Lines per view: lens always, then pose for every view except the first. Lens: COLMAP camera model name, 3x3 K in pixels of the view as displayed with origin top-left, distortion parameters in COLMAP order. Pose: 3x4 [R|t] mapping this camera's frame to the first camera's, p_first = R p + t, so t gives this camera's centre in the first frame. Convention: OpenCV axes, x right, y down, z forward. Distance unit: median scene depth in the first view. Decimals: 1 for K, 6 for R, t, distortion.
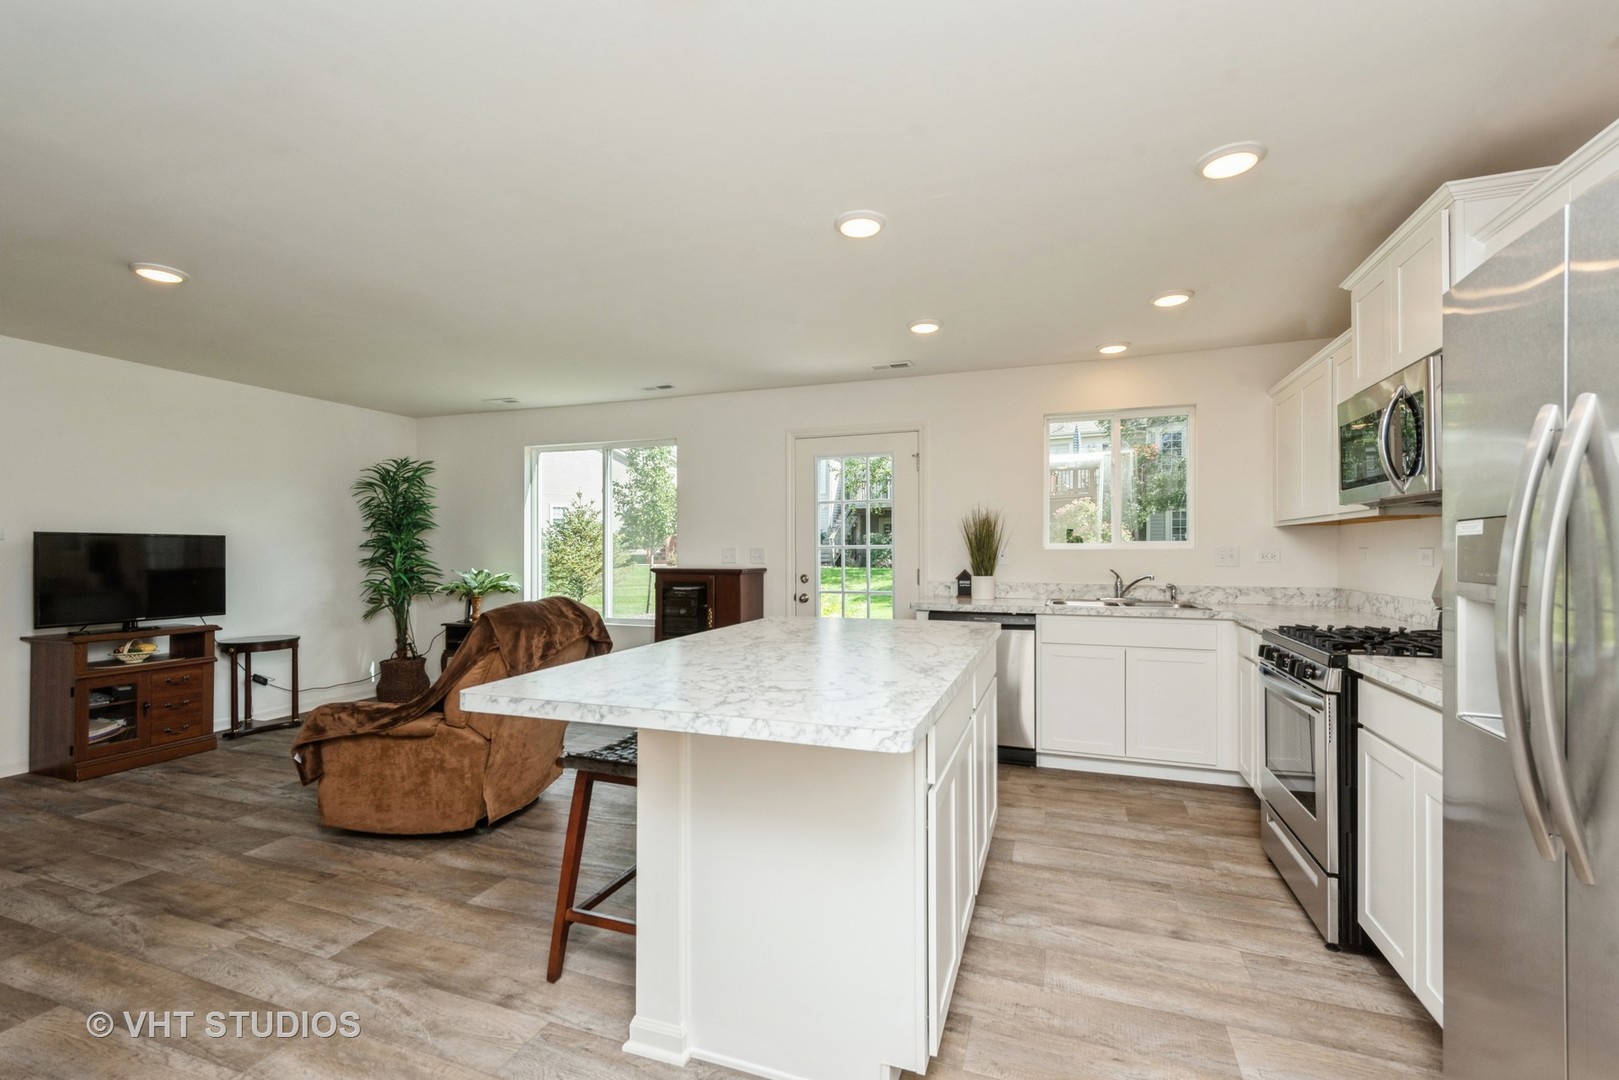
lens RADIAL K [[705.2, 0, 809.5], [0, 705.2, 540.0], [0, 0, 1]] dist [-0.002046, -0.000149]
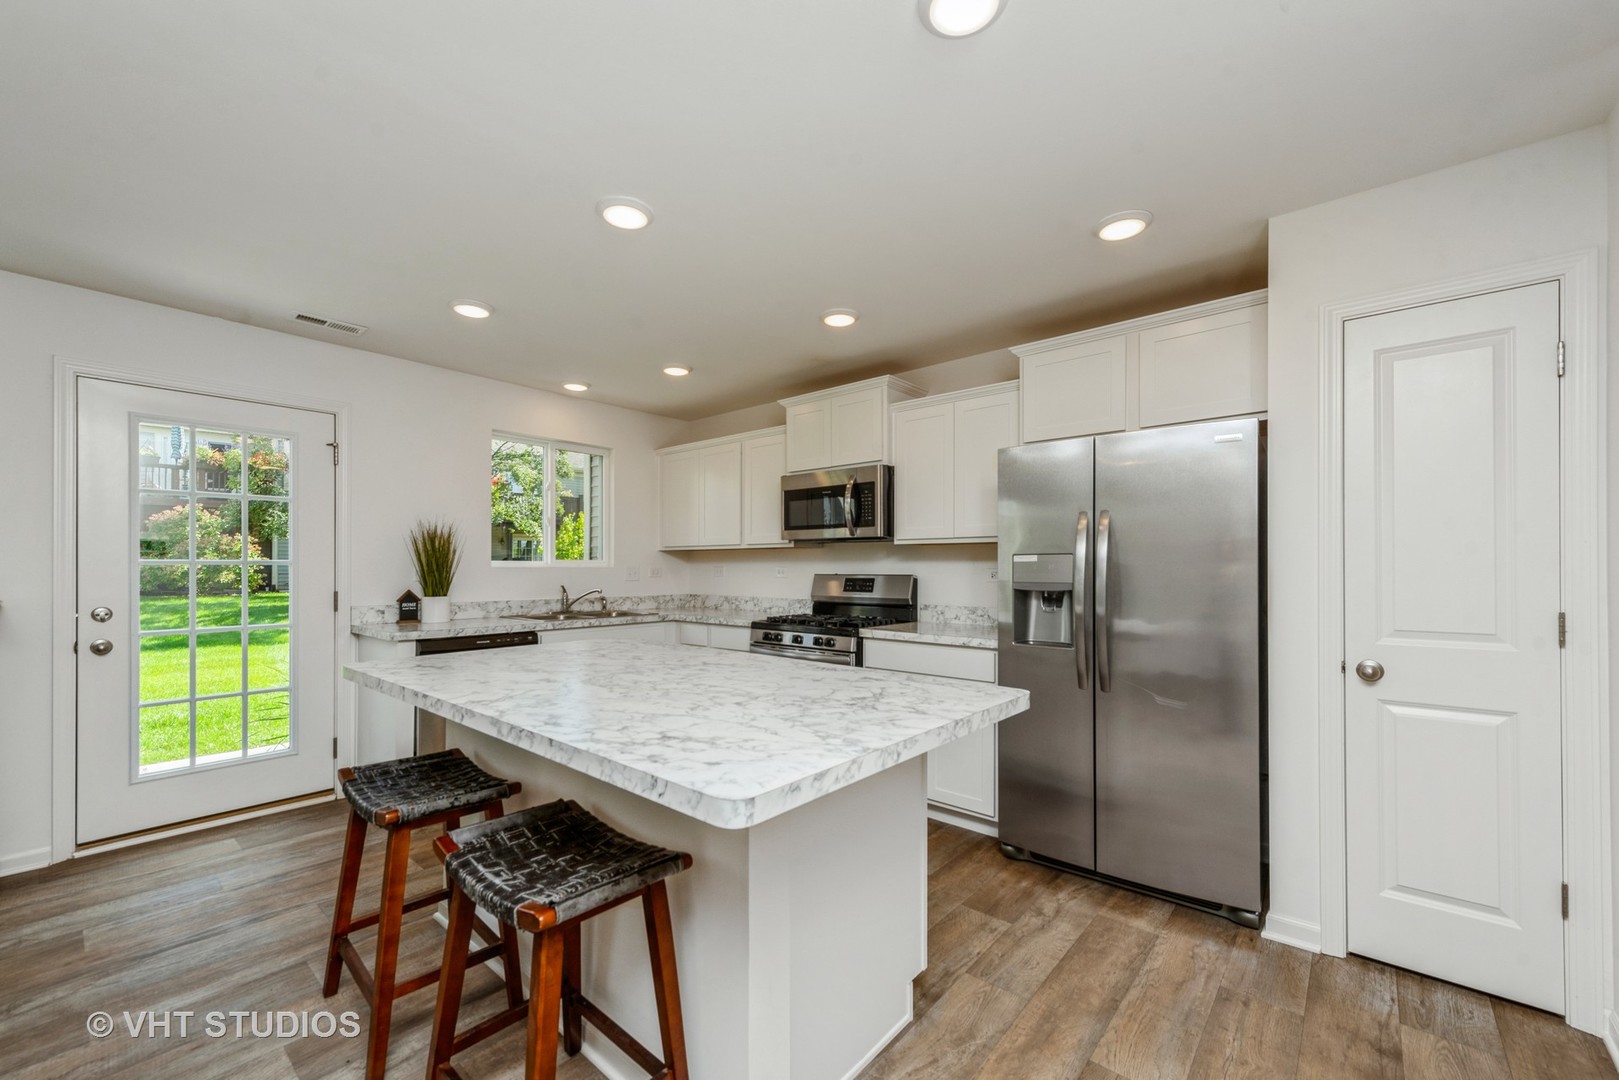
lens RADIAL K [[642.4, 0, 799.9], [0, 642.4, 571.3], [0, 0, 1]] dist [0.049770, 0.000110]
pose [[0.348891, -0.001692, 0.937162, -0.390740], [-0.014927, 0.999861, 0.007362, 0.006810], [-0.937044, -0.016558, 0.348817, 0.302562]]
